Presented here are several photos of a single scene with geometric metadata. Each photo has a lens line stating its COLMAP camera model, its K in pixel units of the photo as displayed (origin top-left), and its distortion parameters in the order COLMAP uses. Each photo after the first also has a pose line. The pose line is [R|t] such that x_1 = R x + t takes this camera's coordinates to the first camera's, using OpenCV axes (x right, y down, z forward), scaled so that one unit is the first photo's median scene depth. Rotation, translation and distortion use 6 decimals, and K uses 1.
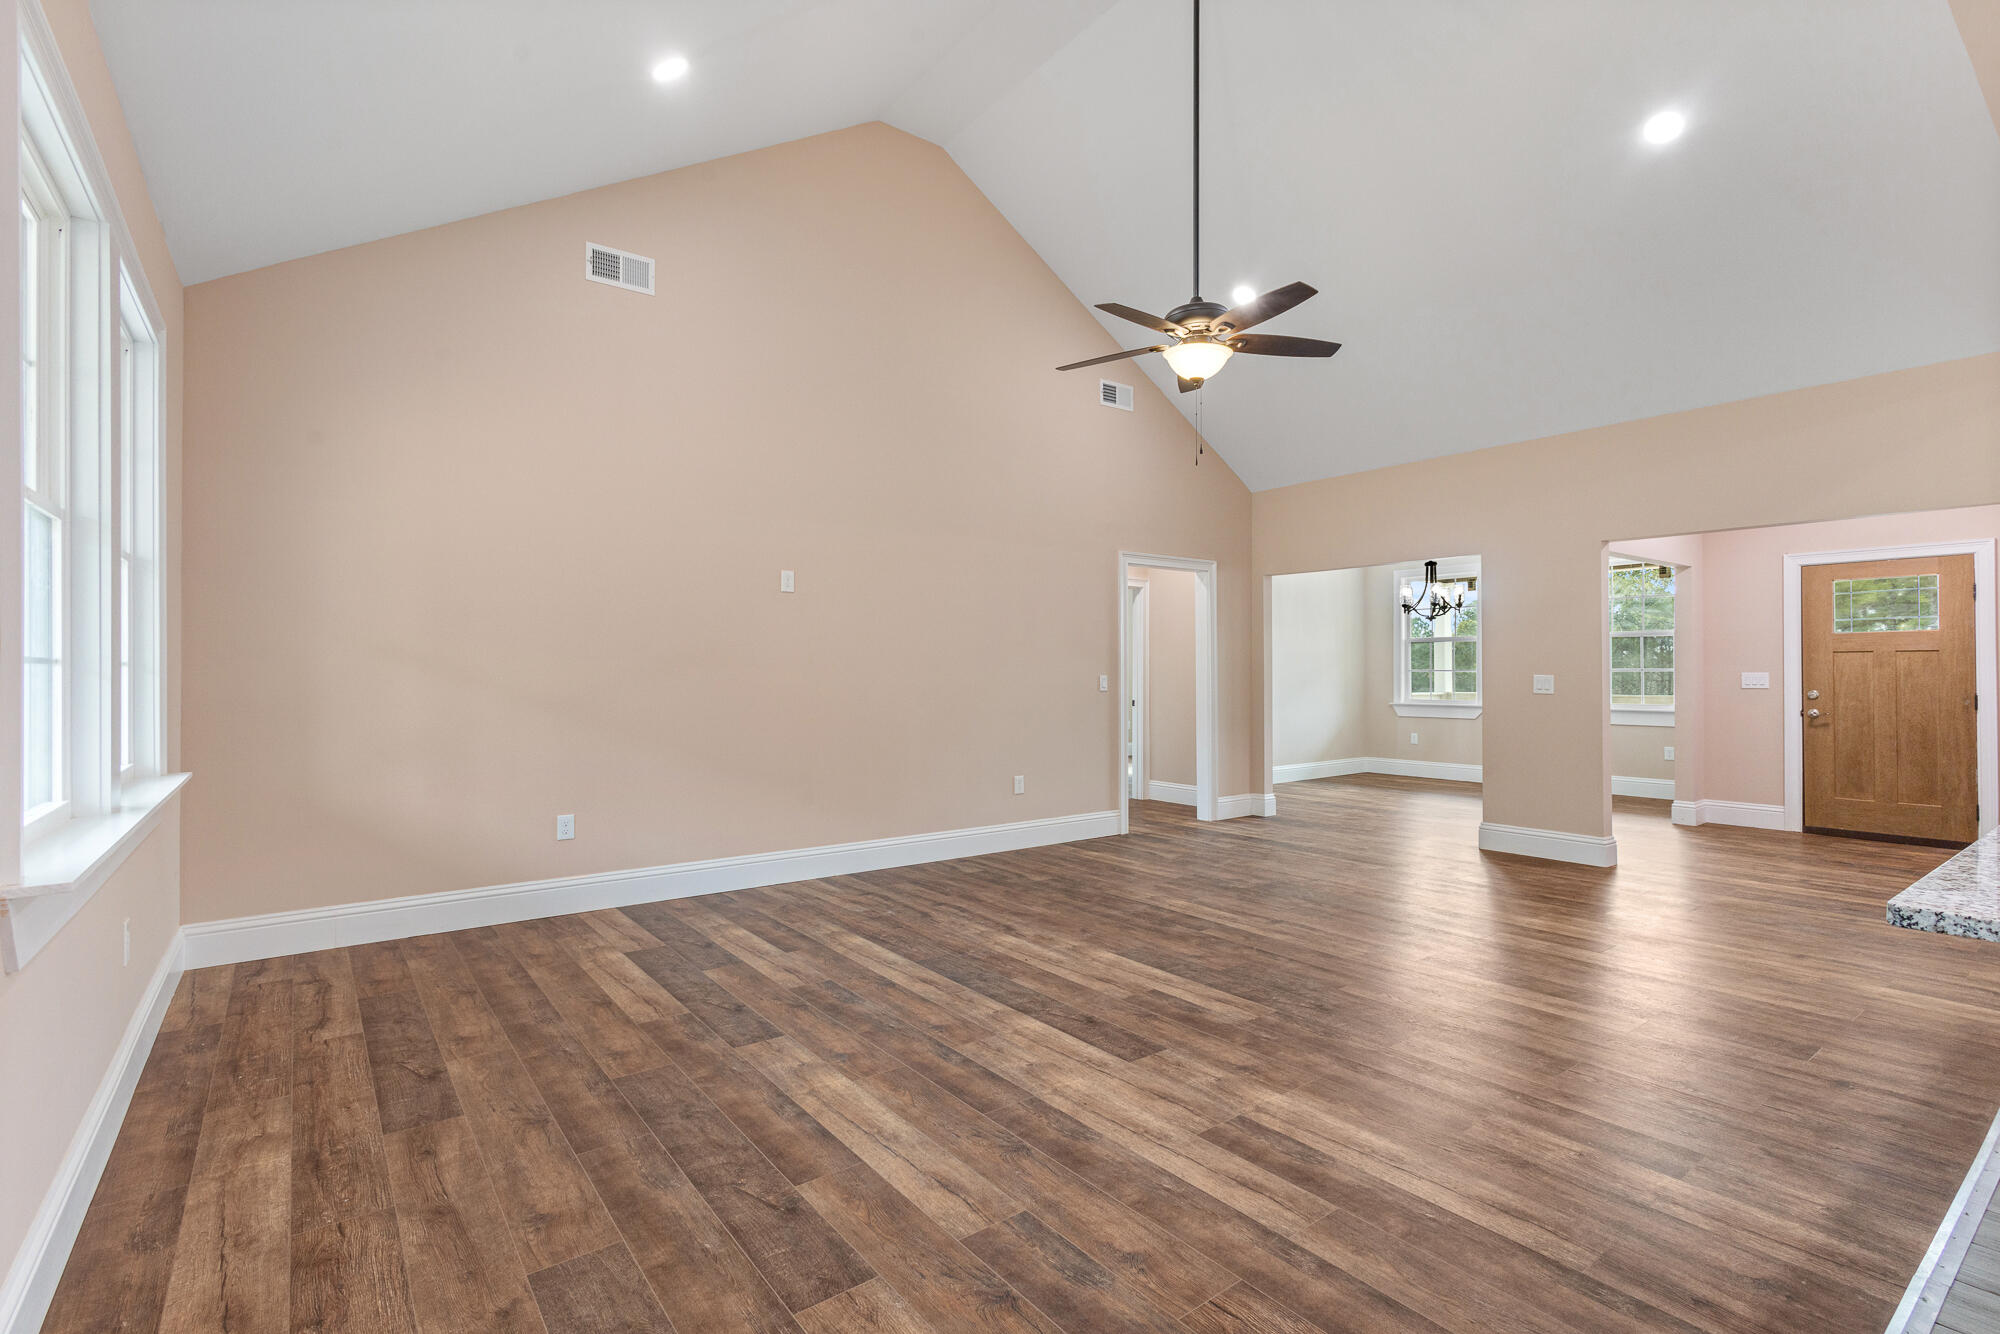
lens RADIAL K [[943.8, 0, 1003.9], [0, 943.8, 662.2], [0, 0, 1]] dist [-0.005936, 0.003733]
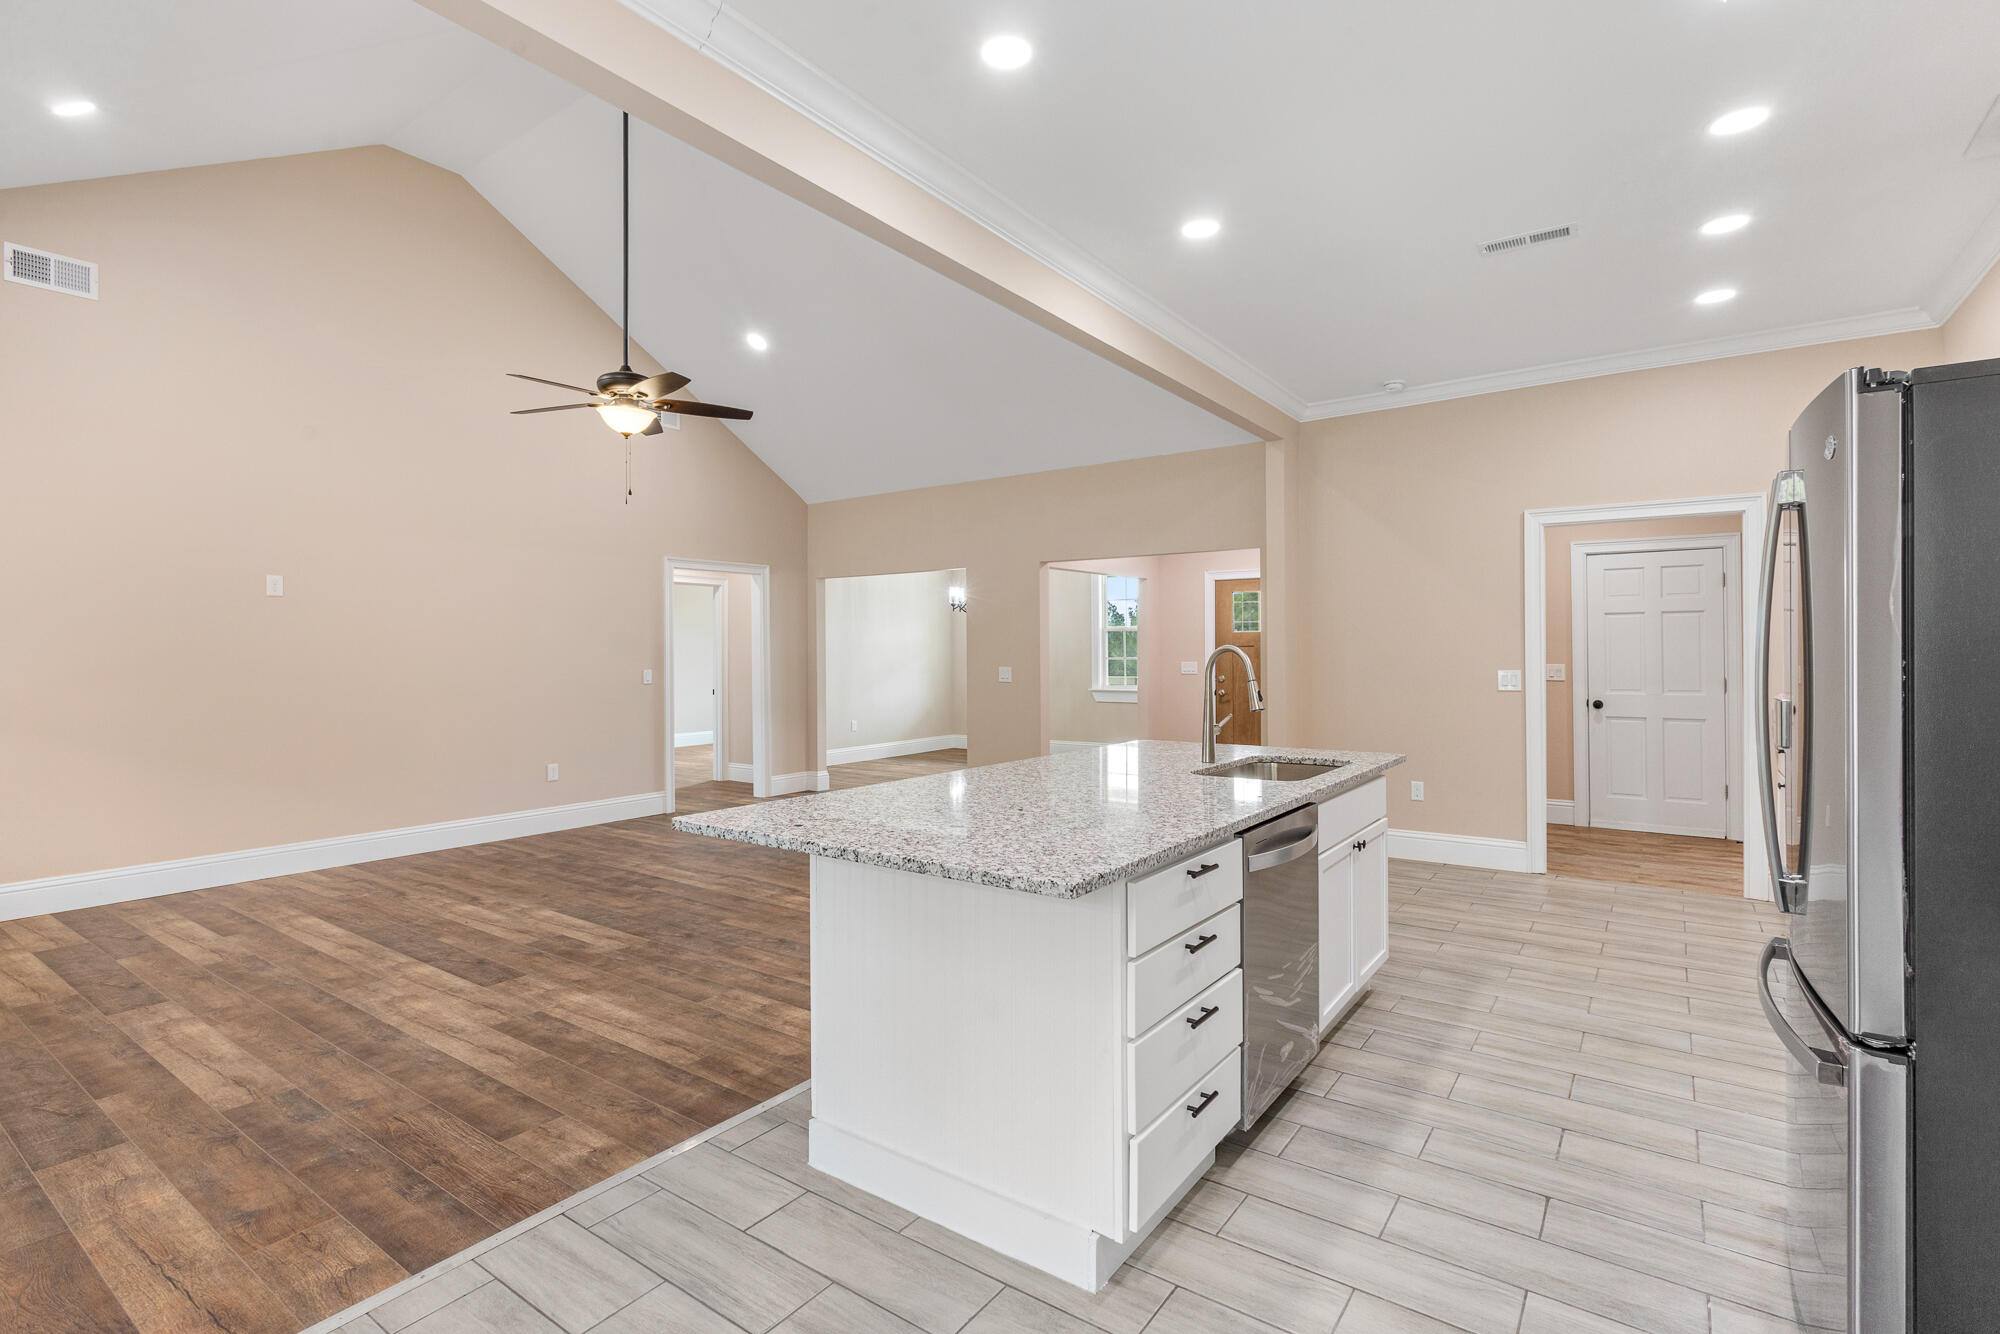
lens RADIAL K [[943.8, 0, 1015.6], [0, 943.8, 653.8], [0, 0, 1]] dist [-0.005936, 0.003733]
pose [[0.952776, -0.006621, 0.303603, 0.300280], [0.002889, 0.999915, 0.012740, -0.029981], [-0.303661, -0.011261, 0.952714, -0.300353]]
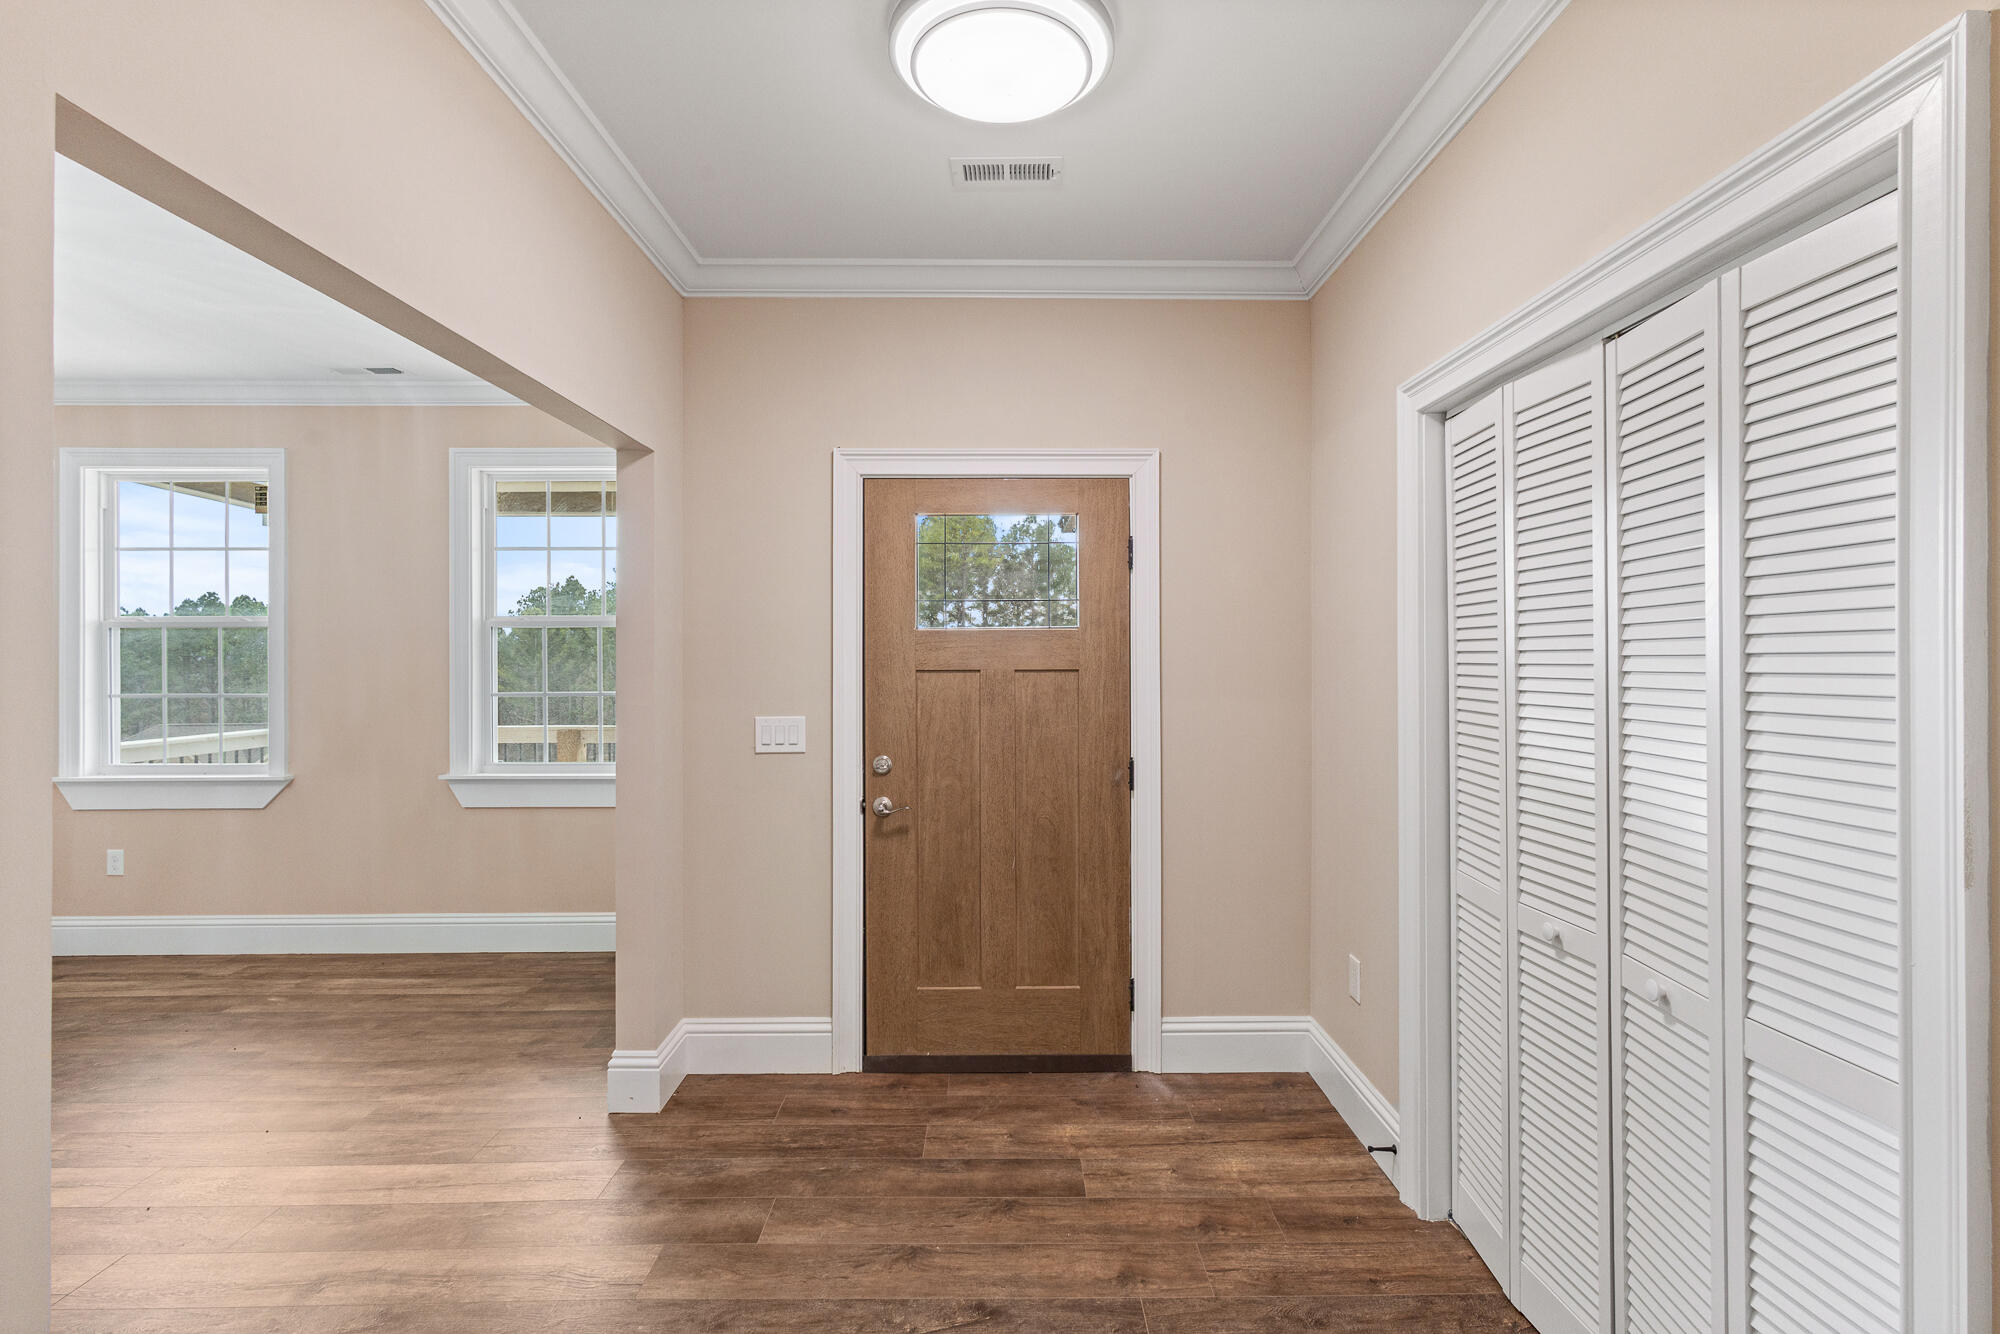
lens RADIAL K [[943.8, 0, 1020.0], [0, 943.8, 642.8], [0, 0, 1]] dist [-0.005936, 0.003733]
pose [[0.604318, 0.004304, 0.796732, 0.899710], [-0.002607, 0.999991, -0.003424, -0.038995], [-0.796739, -0.000008, 0.604323, 1.125085]]
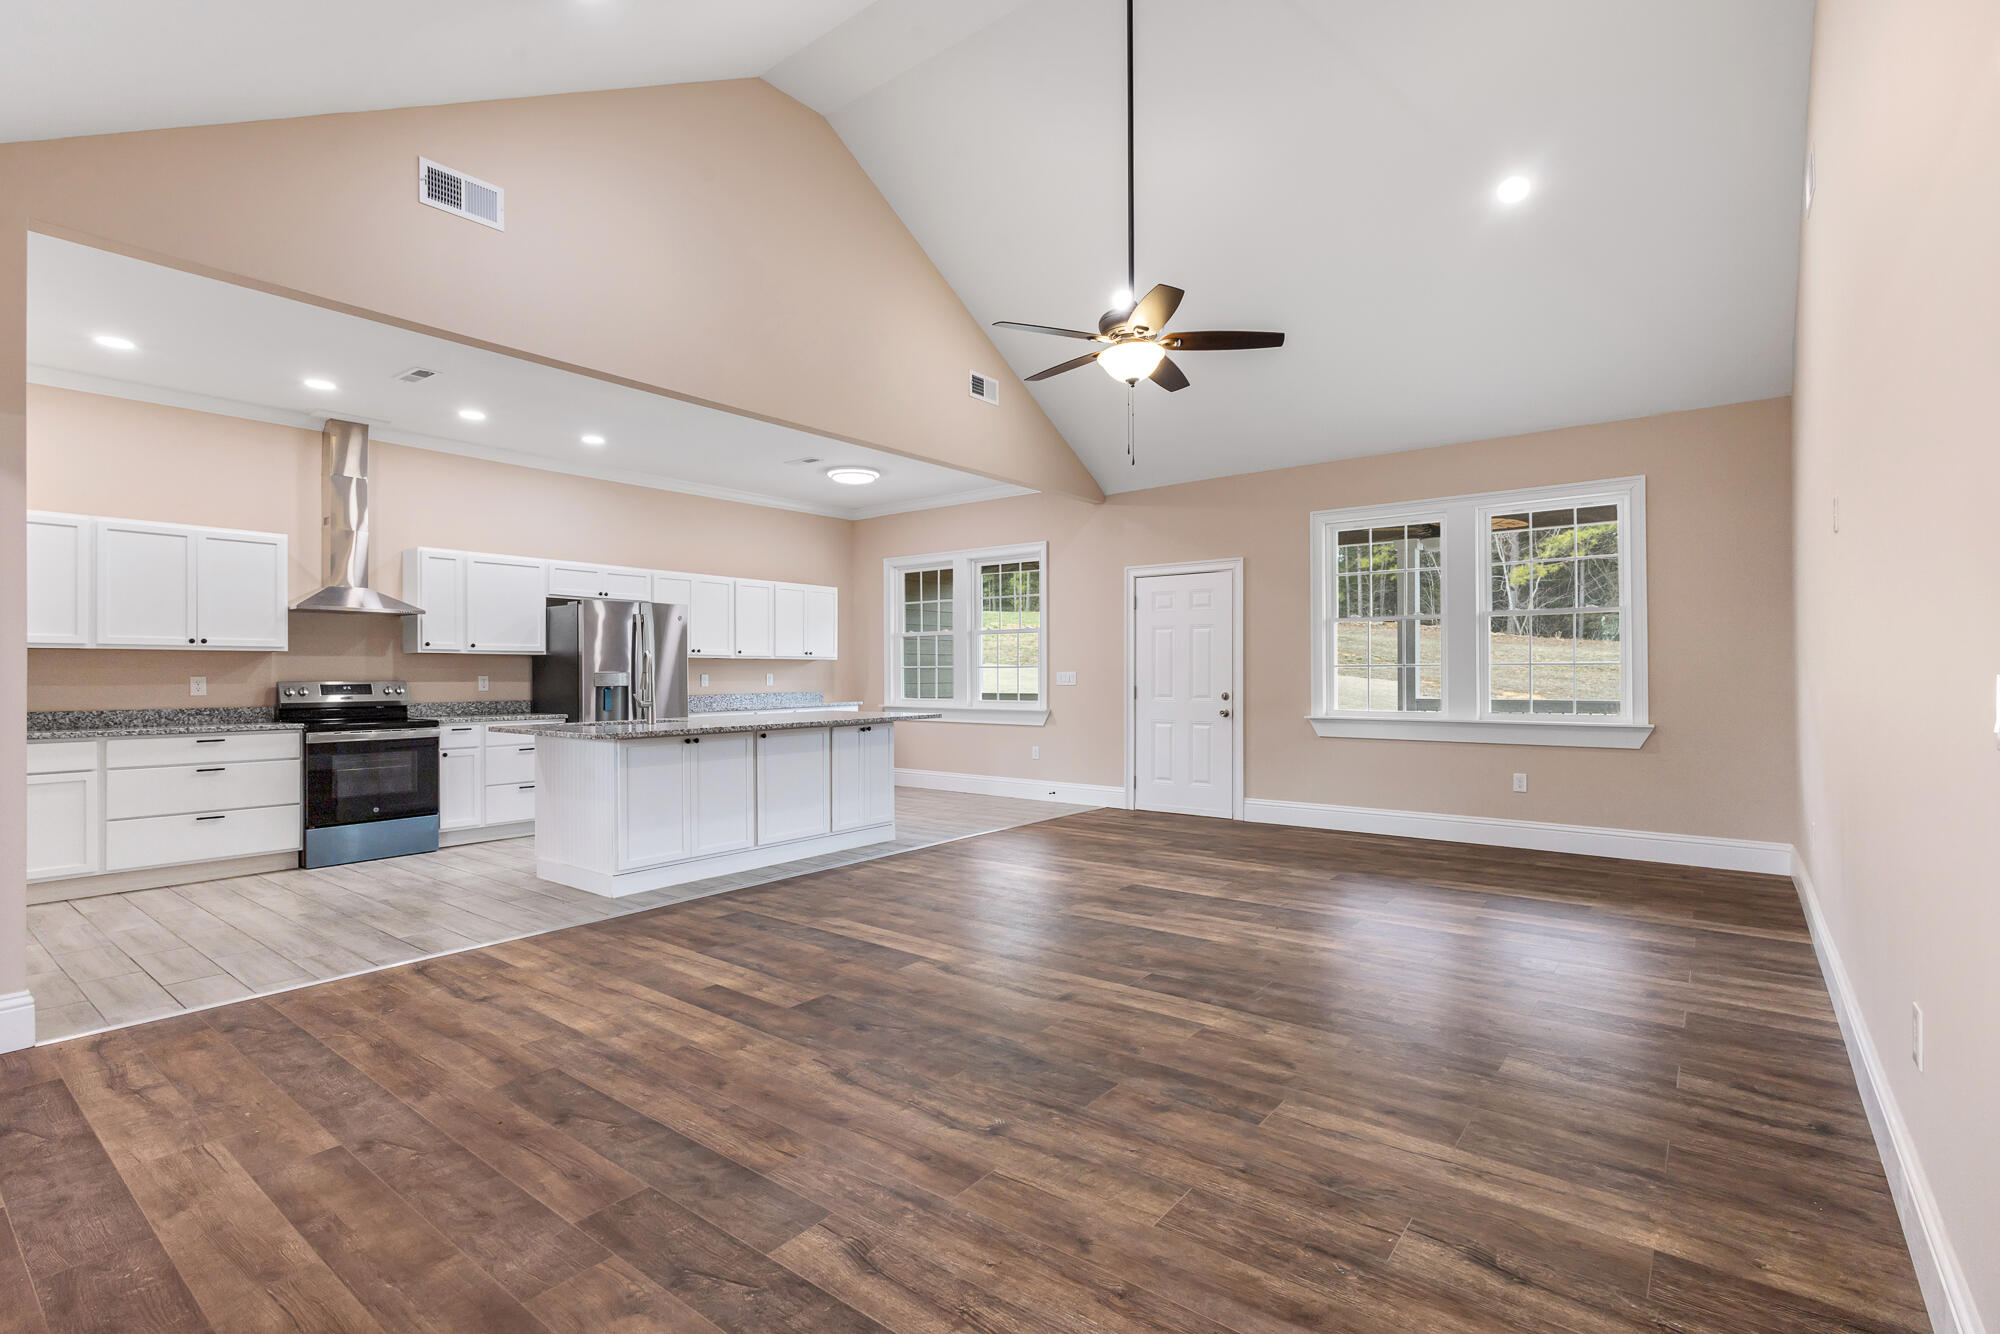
lens RADIAL K [[943.8, 0, 1029.3], [0, 943.8, 672.6], [0, 0, 1]] dist [-0.005936, 0.003733]
pose [[-0.961823, 0.005037, -0.273625, 0.566302], [0.008044, 0.999919, -0.009868, 0.022125], [0.273553, -0.011692, -0.961786, 1.861415]]
